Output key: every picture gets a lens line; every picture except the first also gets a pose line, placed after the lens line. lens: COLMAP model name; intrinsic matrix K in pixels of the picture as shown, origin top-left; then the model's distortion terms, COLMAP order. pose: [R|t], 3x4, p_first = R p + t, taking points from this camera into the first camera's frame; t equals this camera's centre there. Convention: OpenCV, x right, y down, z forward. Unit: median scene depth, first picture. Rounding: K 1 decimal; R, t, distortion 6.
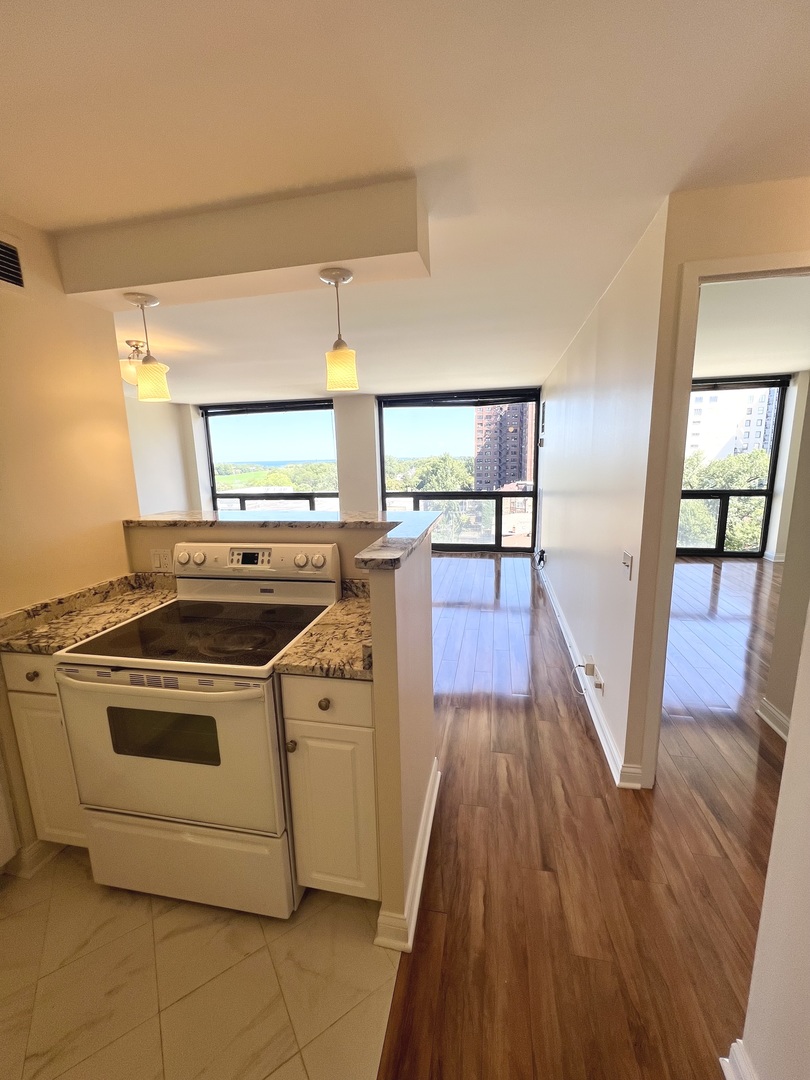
lens RADIAL K [[431.0, 0, 407.4], [0, 431.0, 540.3], [0, 0, 1]] dist [-0.000571, 0.000610]
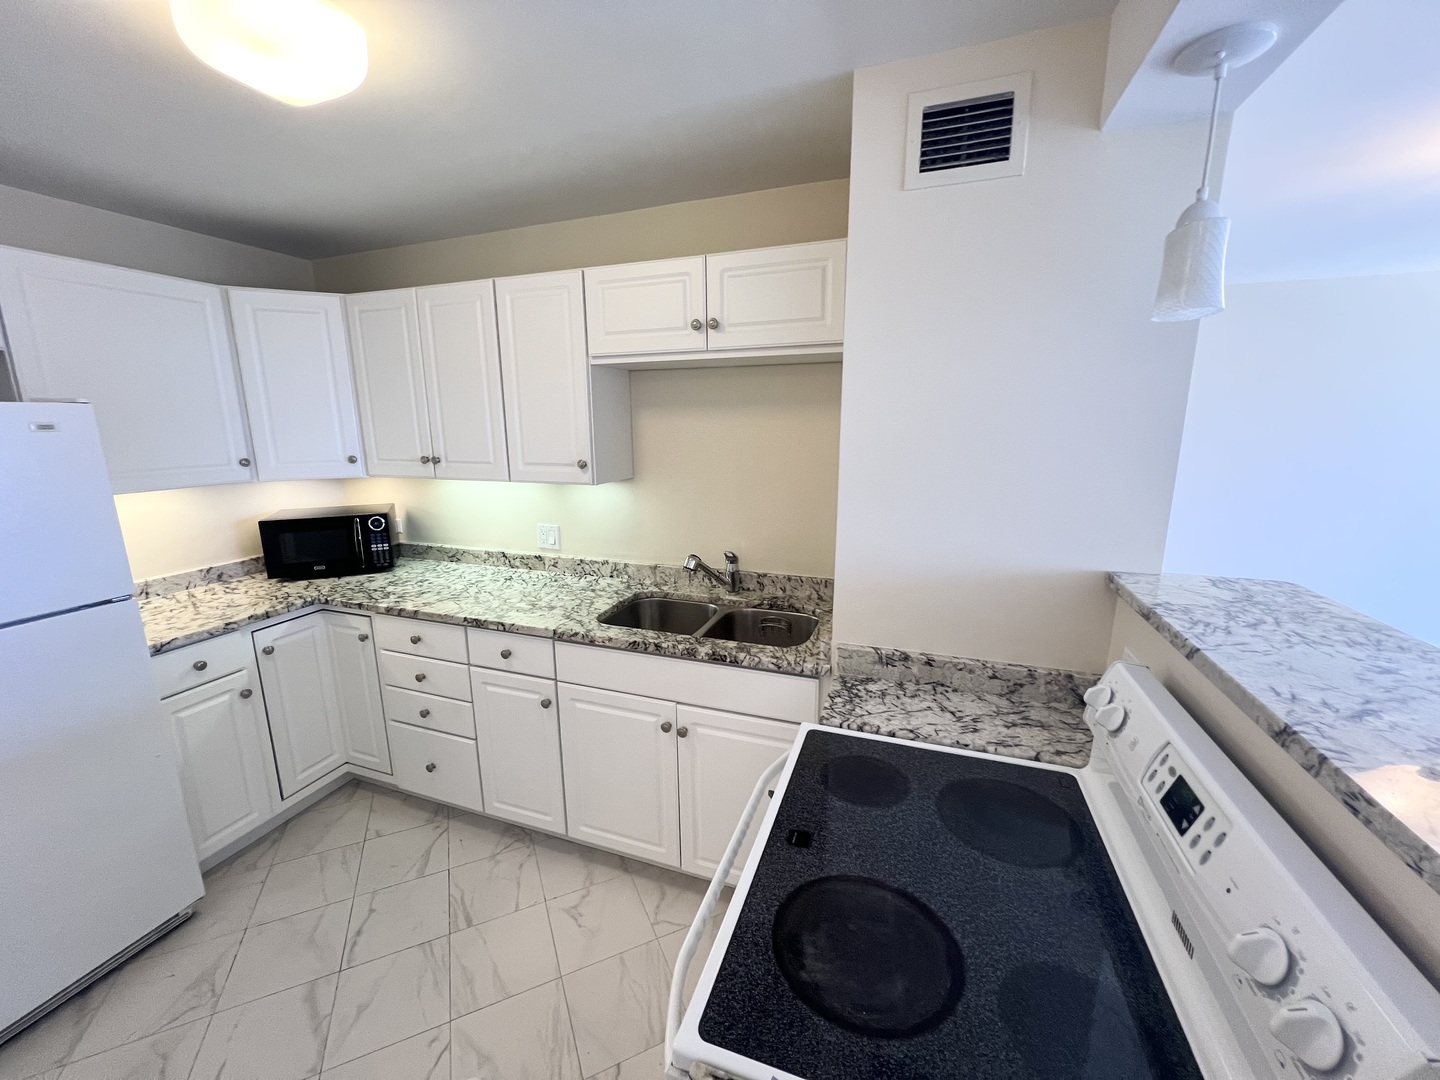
lens RADIAL K [[574.7, 0, 713.2], [0, 574.7, 538.6], [0, 0, 1]] dist [-0.000571, 0.000610]
pose [[-0.152077, 0.227746, -0.961772, 0.046599], [-0.178062, 0.950855, 0.253316, -0.201167], [0.972197, 0.209778, -0.104050, 0.728256]]
